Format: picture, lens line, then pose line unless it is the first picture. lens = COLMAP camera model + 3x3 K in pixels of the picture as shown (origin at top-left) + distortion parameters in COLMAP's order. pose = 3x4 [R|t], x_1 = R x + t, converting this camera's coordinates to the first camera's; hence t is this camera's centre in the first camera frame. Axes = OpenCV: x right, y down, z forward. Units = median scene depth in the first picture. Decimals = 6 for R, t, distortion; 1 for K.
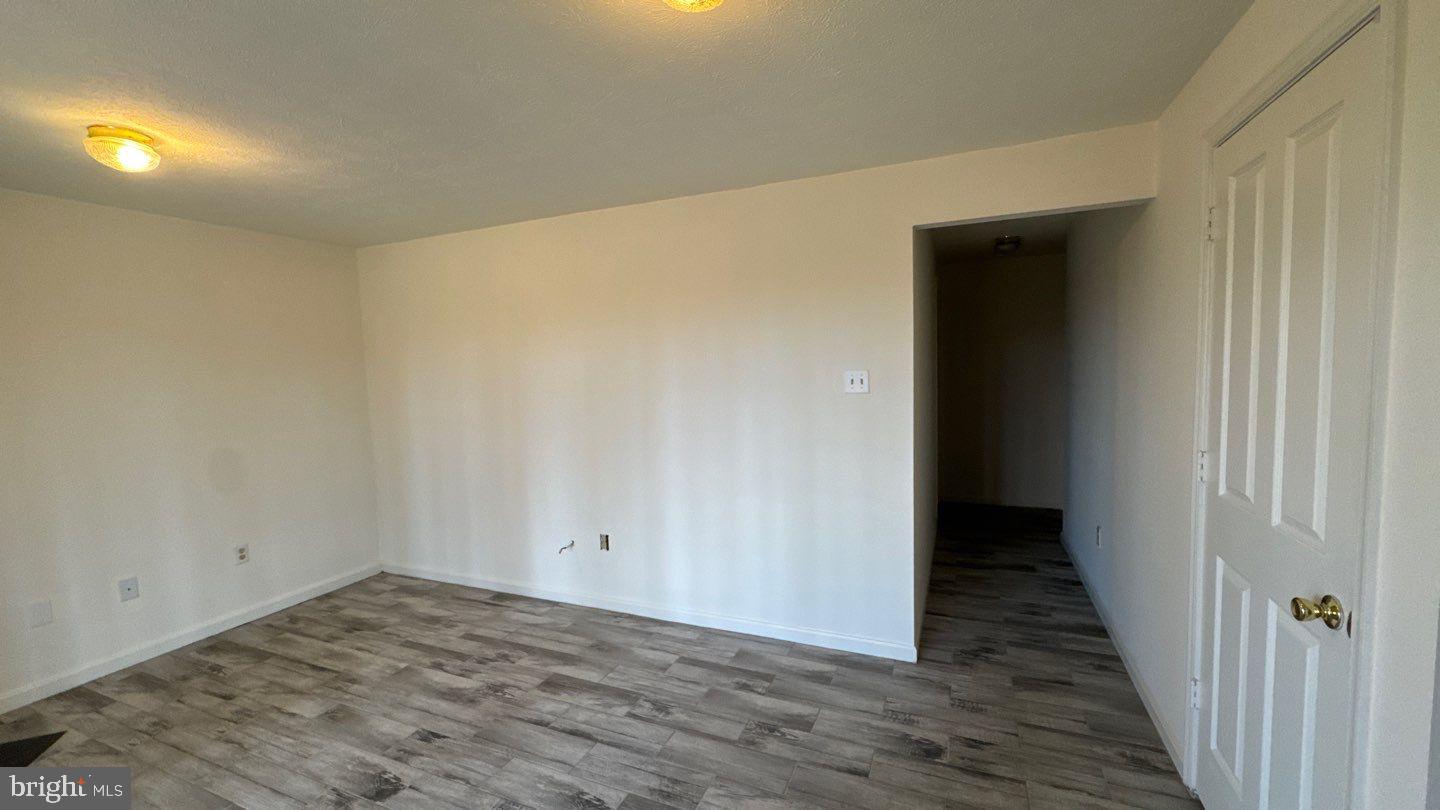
lens RADIAL K [[571.6, 0, 722.2], [0, 571.6, 405.7], [0, 0, 1]] dist [0.001197, 0.000571]
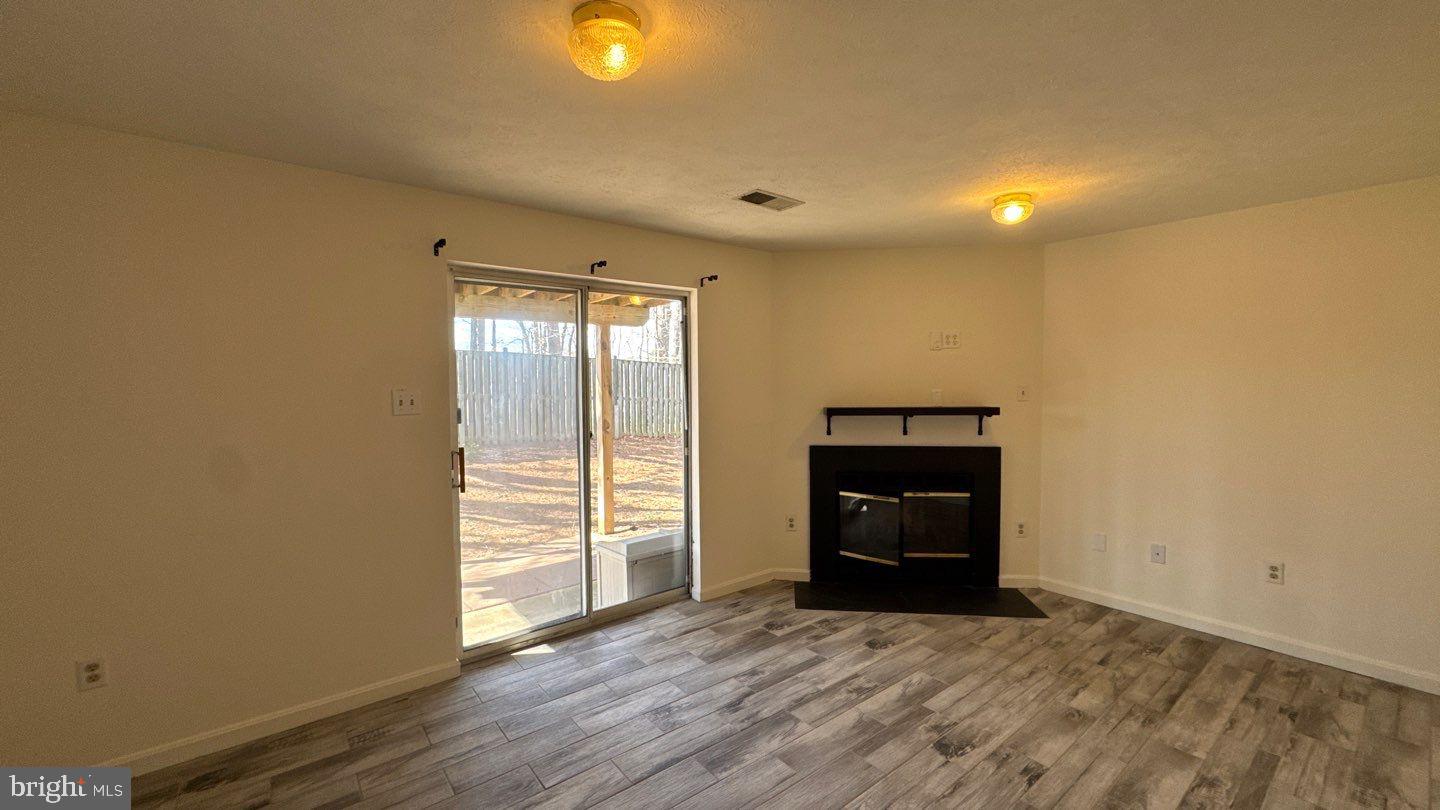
lens RADIAL K [[571.6, 0, 721.7], [0, 571.6, 404.2], [0, 0, 1]] dist [0.001197, 0.000571]
pose [[-0.471865, 0.072504, -0.878685, 0.389996], [-0.046740, 0.993154, 0.107049, -0.066316], [0.880431, 0.091583, -0.465246, 0.757642]]
